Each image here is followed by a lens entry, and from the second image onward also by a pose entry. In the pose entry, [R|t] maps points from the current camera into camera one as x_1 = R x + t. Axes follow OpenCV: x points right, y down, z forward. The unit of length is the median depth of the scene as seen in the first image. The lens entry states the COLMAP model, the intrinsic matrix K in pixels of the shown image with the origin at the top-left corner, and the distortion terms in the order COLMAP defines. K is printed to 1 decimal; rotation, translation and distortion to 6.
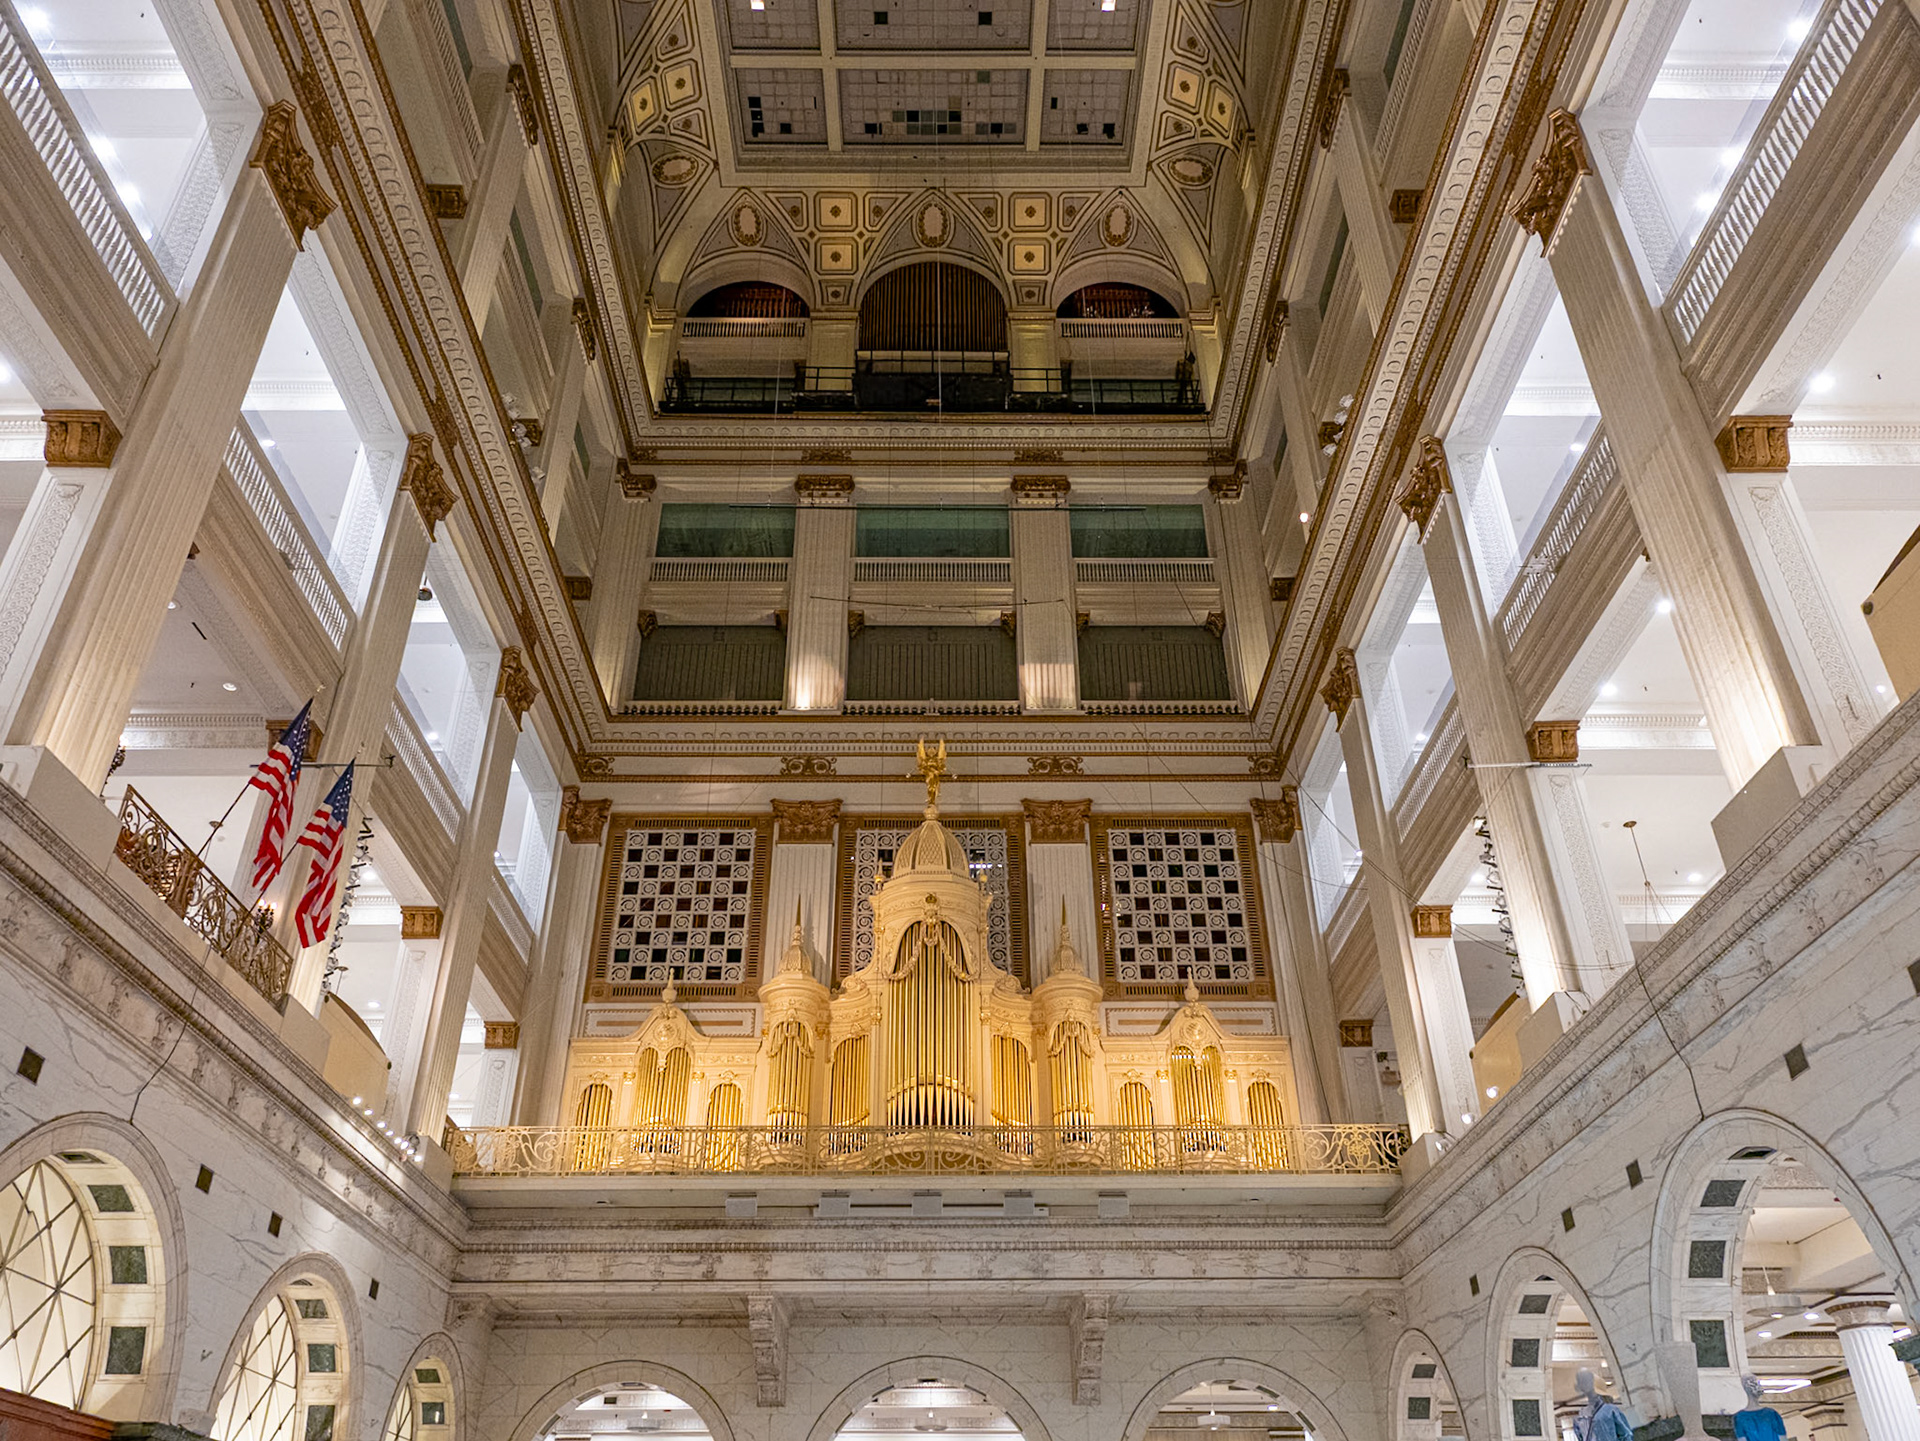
lens RADIAL K [[1441.8, 0, 958.9], [0, 1441.8, 715.1], [0, 0, 1]] dist [0.017716, -0.006348]
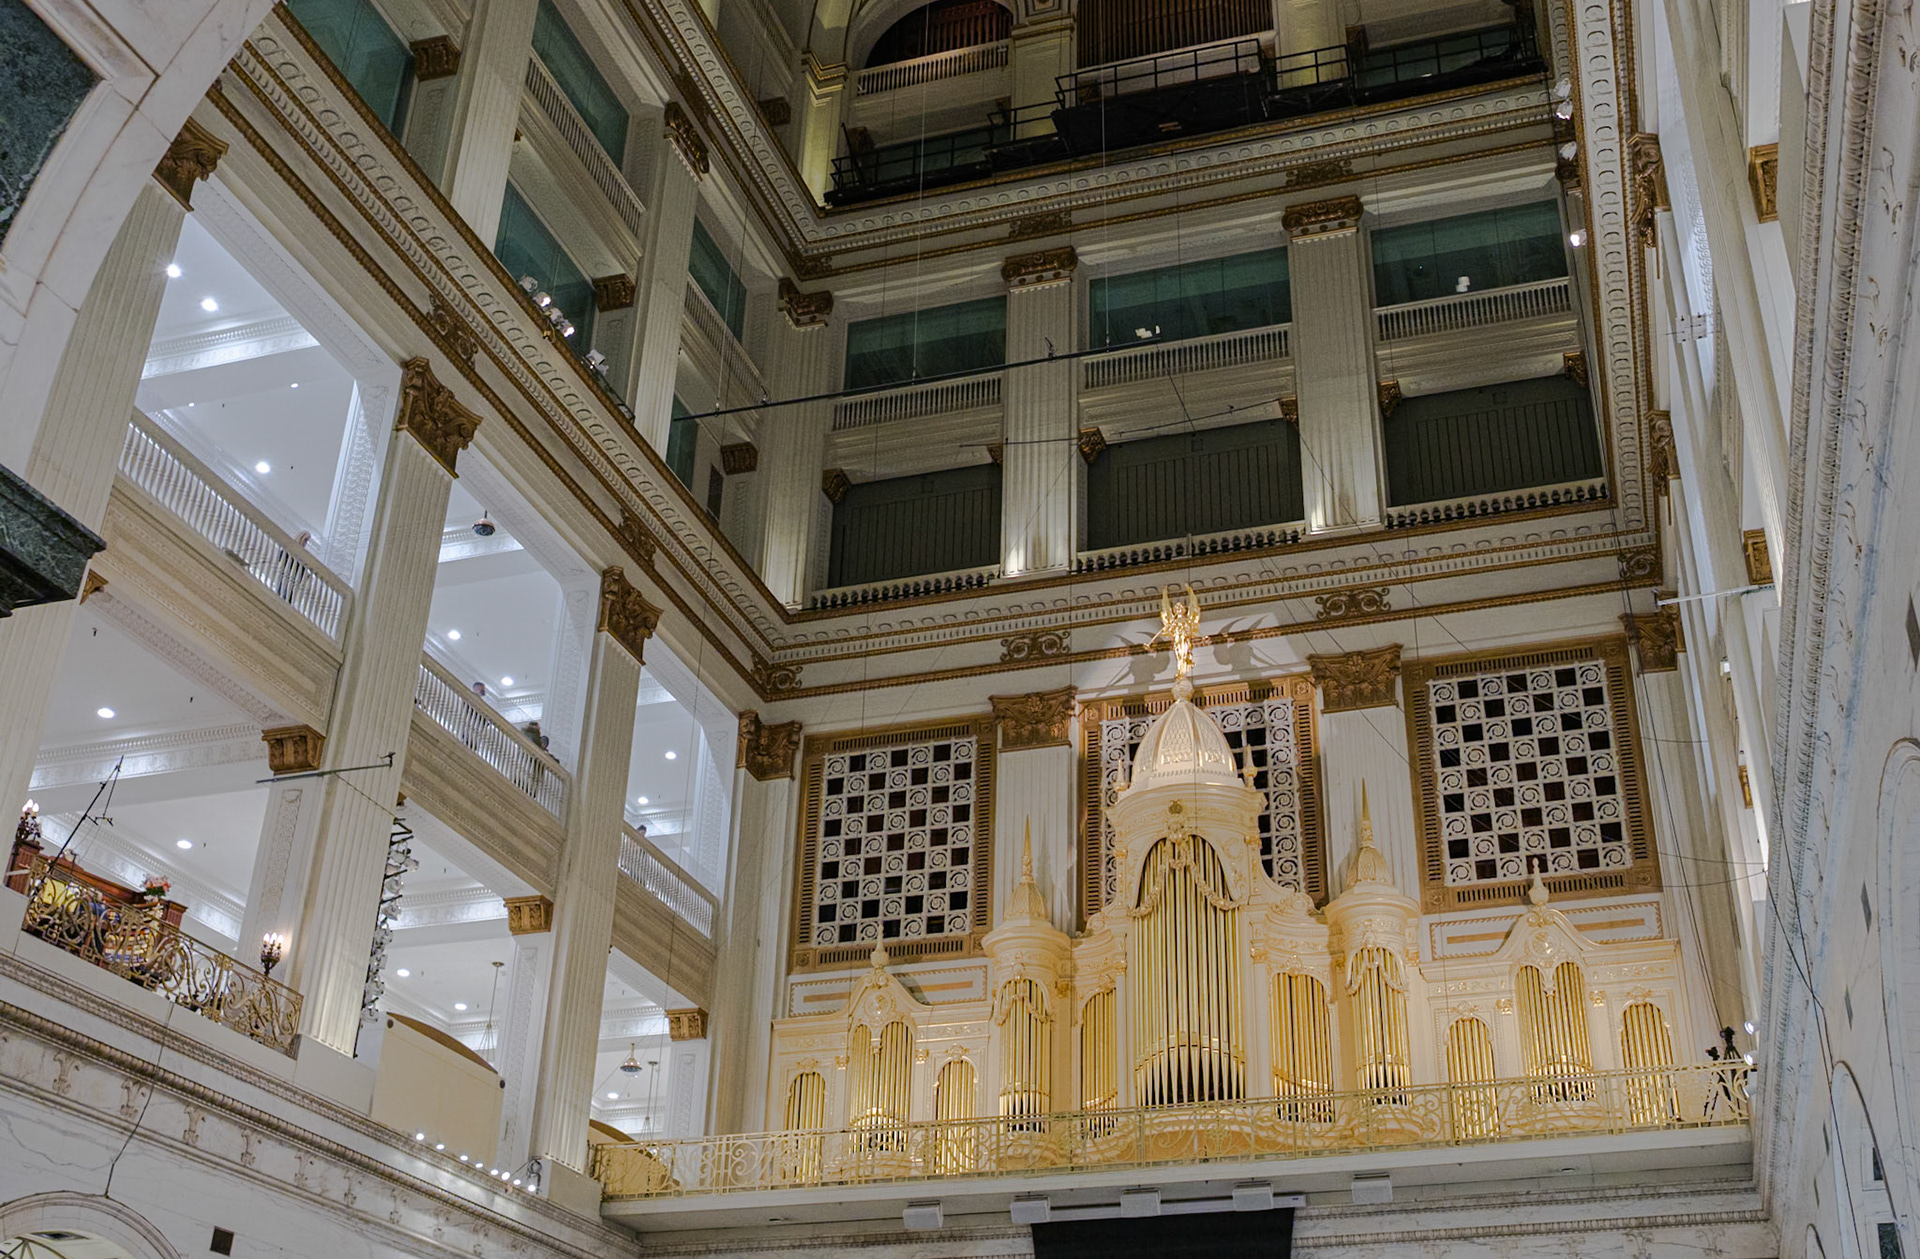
lens RADIAL K [[2031.7, 0, 1066.8], [0, 2031.7, 630.4], [0, 0, 1]] dist [-0.071054, 0.153777]
pose [[0.958621, -0.128194, -0.254188, 0.194342], [0.146992, 0.987533, 0.056312, -0.032621], [0.243800, -0.091346, 0.965514, -0.047794]]
